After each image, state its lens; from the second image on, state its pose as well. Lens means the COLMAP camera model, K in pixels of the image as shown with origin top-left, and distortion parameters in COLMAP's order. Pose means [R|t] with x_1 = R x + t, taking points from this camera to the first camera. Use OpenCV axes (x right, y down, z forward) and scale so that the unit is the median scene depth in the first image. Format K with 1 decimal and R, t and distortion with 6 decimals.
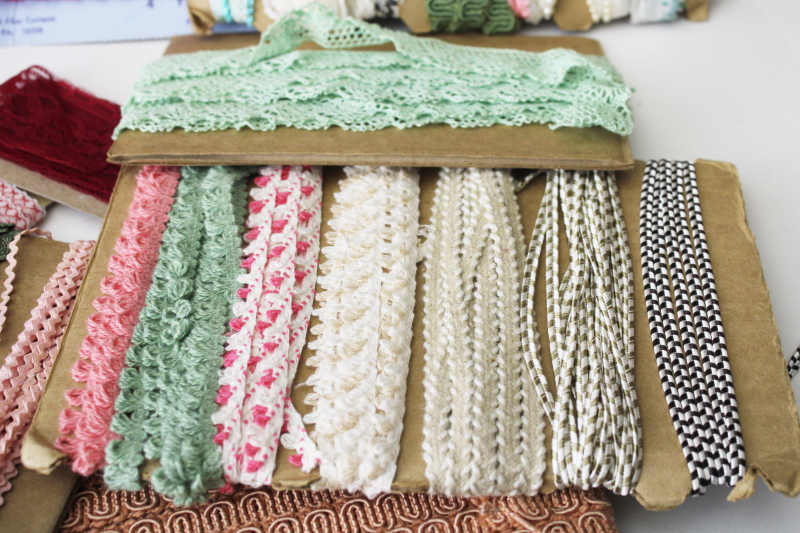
lens RADIAL K [[1162.5, 0, 400.9], [0, 1162.5, 267.5], [0, 0, 1]] dist [-0.041192, 0.000000]
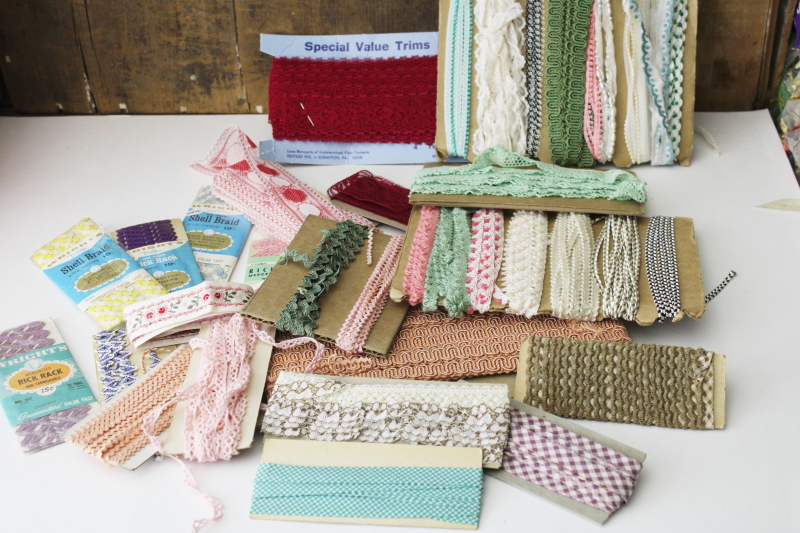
lens RADIAL K [[1162.5, 0, 399.9], [0, 1162.5, 264.6], [0, 0, 1]] dist [-0.041192, 0.000000]
pose [[0.995946, 0.046989, -0.076706, -0.097533], [-0.062572, 0.974506, -0.215459, 0.543581], [0.064626, 0.219385, 0.973496, -1.244585]]
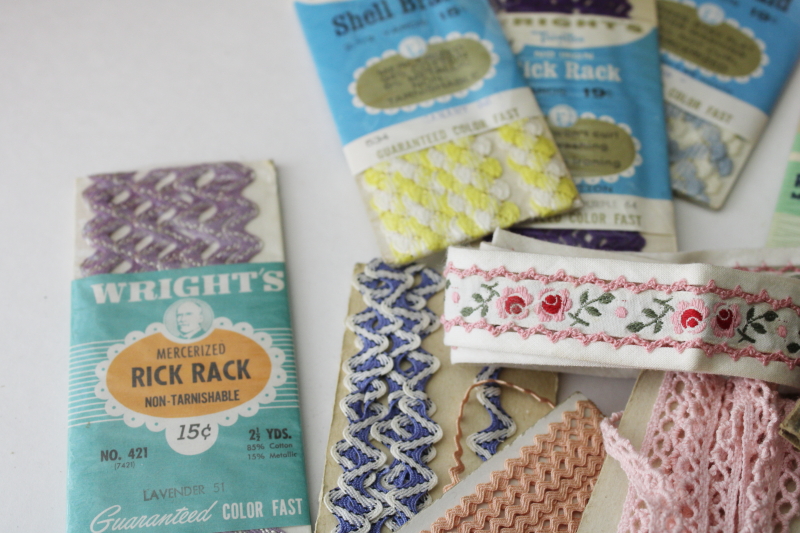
lens RADIAL K [[1162.5, 0, 406.0], [0, 1162.5, 269.6], [0, 0, 1]] dist [-0.041192, 0.000000]
pose [[0.891371, 0.399603, -0.213952, -0.623263], [-0.355167, 0.909010, 0.218077, 0.049803], [0.281629, -0.118399, 0.952191, 0.089164]]
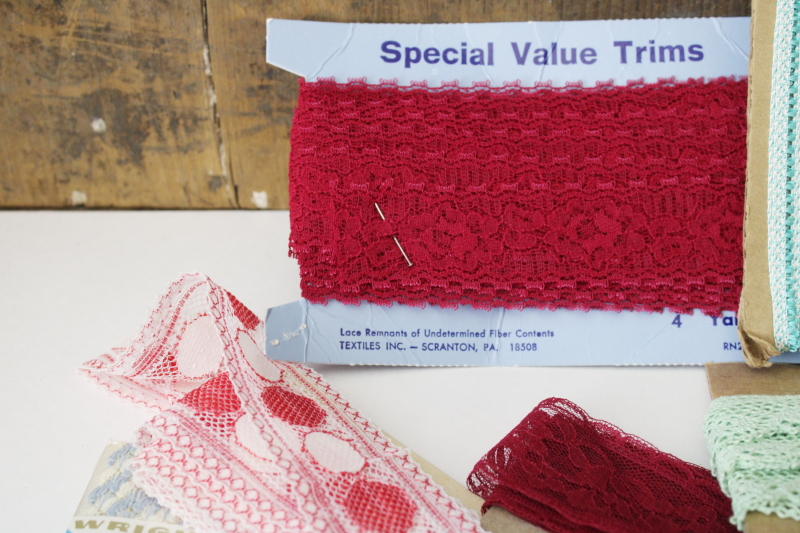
lens RADIAL K [[1162.5, 0, 413.0], [0, 1162.5, 263.8], [0, 0, 1]] dist [-0.041192, 0.000000]
pose [[0.997873, 0.047617, -0.044522, -0.465858], [-0.055879, 0.976528, -0.208018, -0.118880], [0.033572, 0.210063, 0.977111, 0.281703]]
